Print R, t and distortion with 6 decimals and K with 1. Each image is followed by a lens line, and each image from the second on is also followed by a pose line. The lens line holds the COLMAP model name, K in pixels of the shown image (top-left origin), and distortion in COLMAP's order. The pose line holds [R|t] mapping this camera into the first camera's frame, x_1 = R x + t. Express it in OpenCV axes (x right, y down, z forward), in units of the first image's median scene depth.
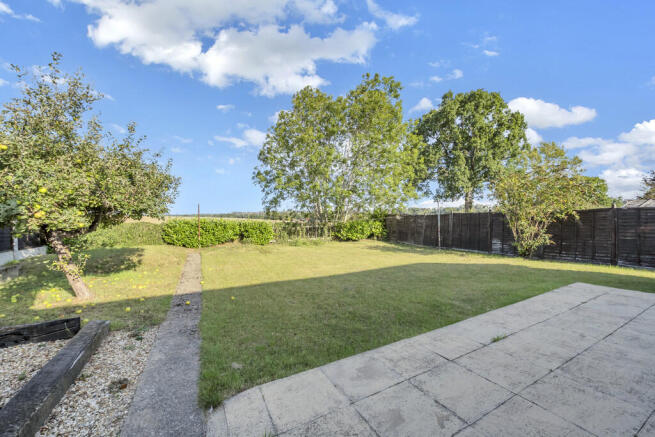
lens RADIAL K [[259.2, 0, 329.2], [0, 259.2, 214.4], [0, 0, 1]] dist [-0.000101, 0.000147]
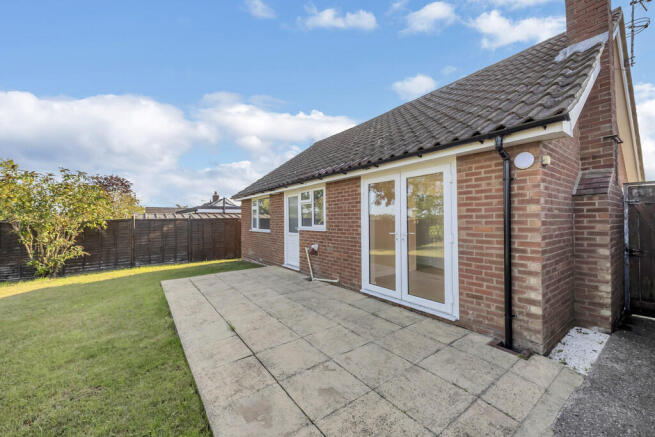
lens RADIAL K [[259.2, 0, 329.2], [0, 259.2, 214.4], [0, 0, 1]] dist [-0.000101, 0.000147]
pose [[-0.146473, 0.045240, 0.988180, -0.574195], [0.002763, 0.998969, -0.045324, 0.026923], [-0.989211, -0.003908, -0.146447, 0.726566]]
